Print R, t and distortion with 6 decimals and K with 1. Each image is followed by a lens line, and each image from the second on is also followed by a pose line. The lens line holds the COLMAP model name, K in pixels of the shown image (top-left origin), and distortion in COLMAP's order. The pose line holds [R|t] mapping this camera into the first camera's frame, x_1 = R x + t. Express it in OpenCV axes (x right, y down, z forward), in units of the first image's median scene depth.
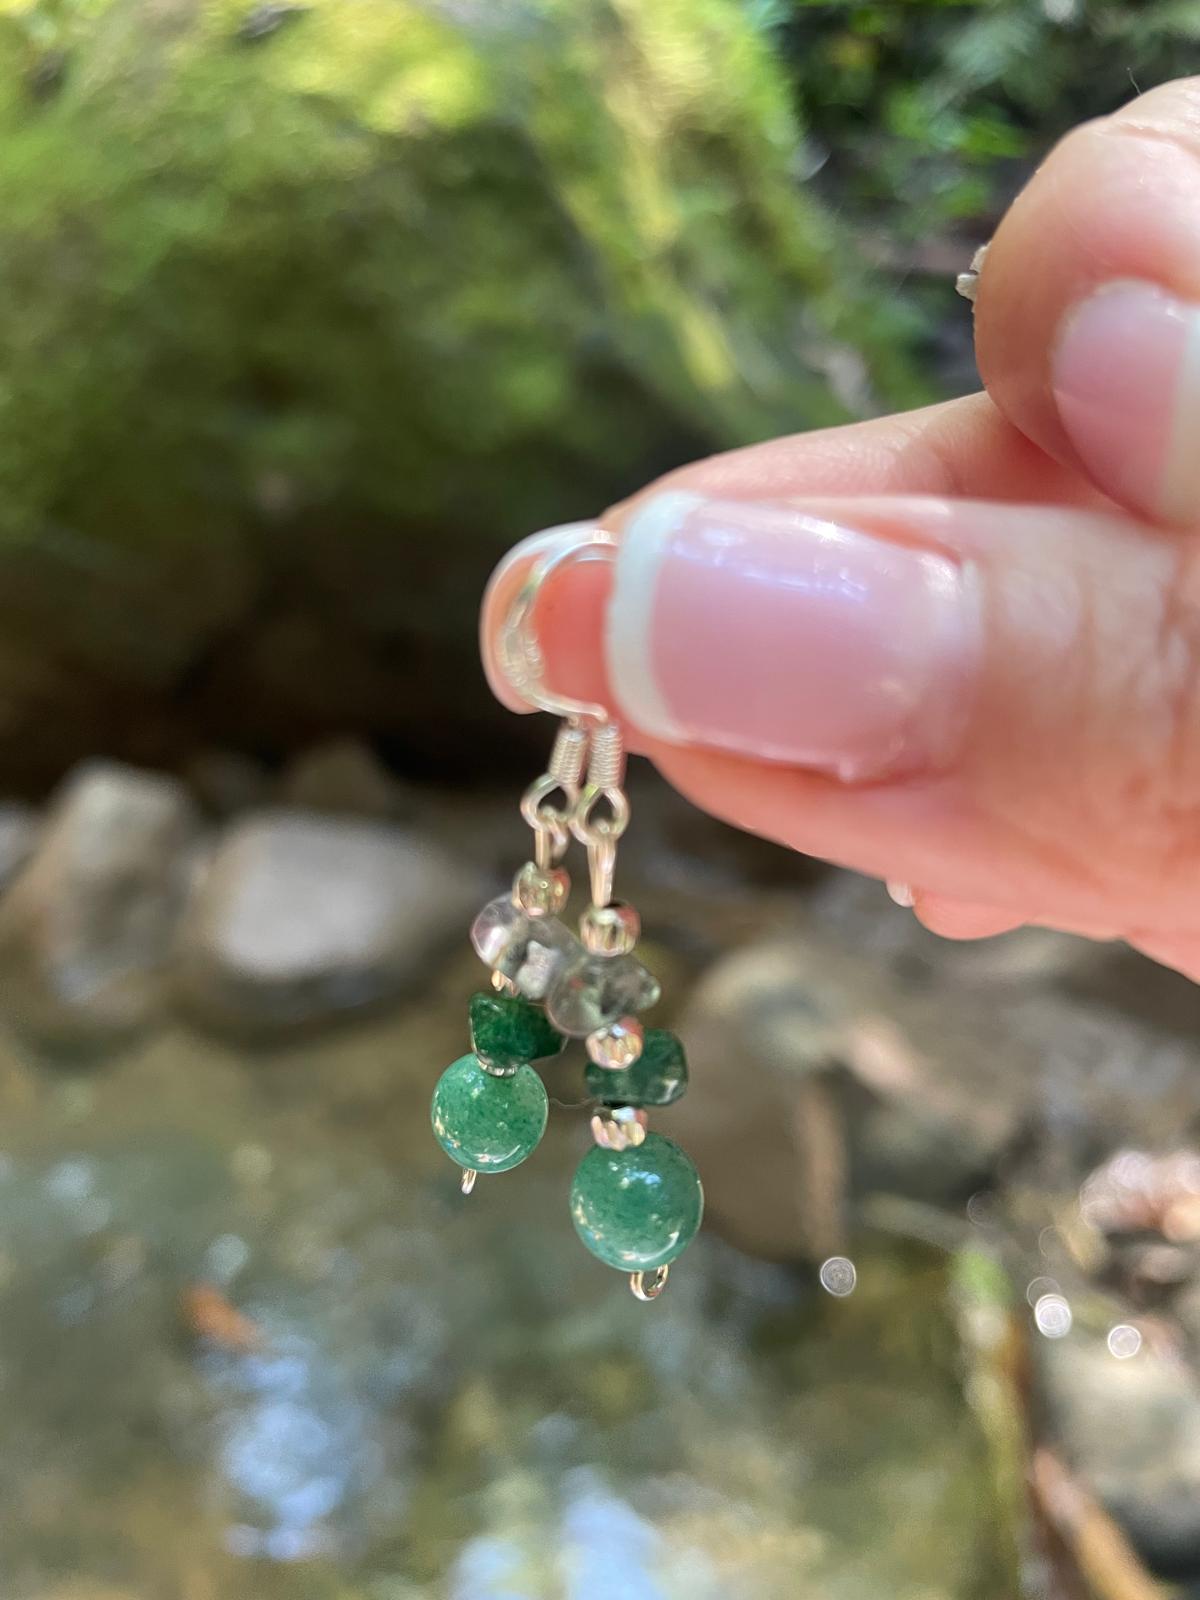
lens RADIAL K [[1275.5, 0, 593.0], [0, 1275.5, 783.9], [0, 0, 1]] dist [0.019298, -0.076170]
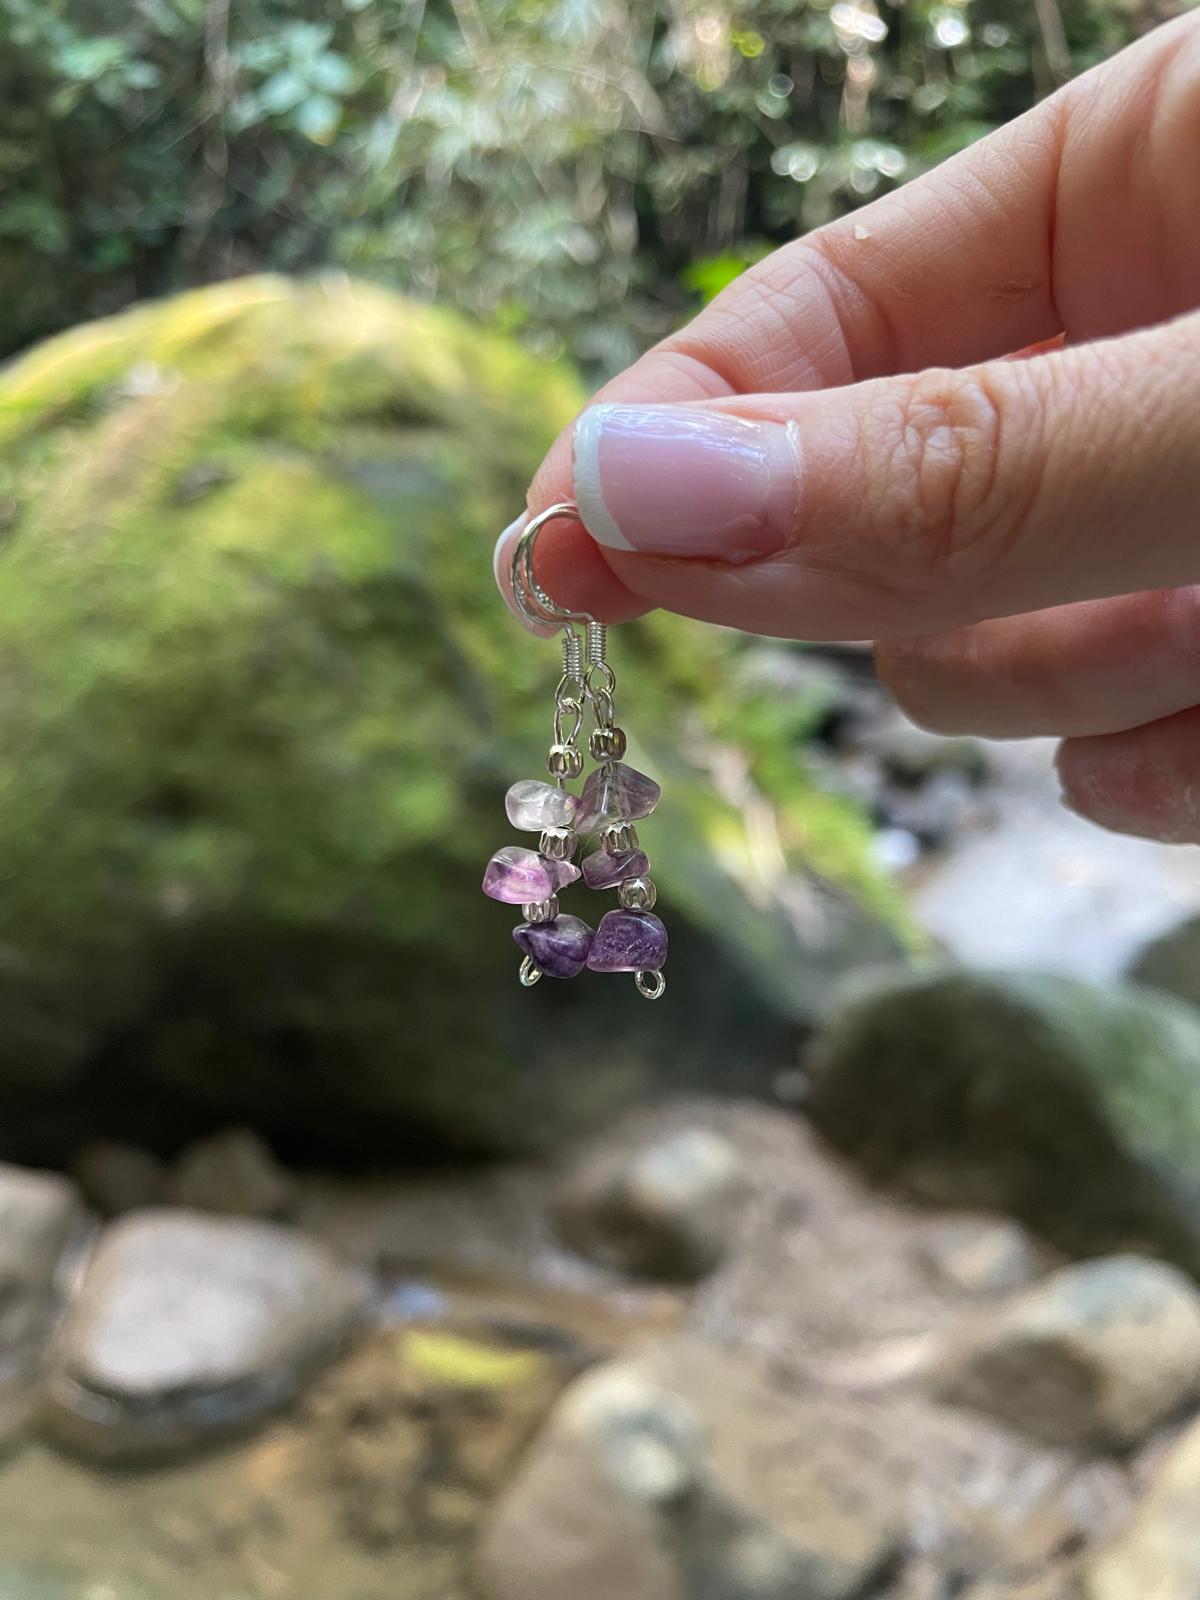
lens RADIAL K [[1275.5, 0, 595.9], [0, 1275.5, 809.5], [0, 0, 1]] dist [0.019298, -0.076170]
pose [[0.999565, -0.003521, 0.029296, 0.068835], [0.010211, 0.972781, -0.231501, -0.051250], [-0.027684, 0.231700, 0.972393, -0.062888]]
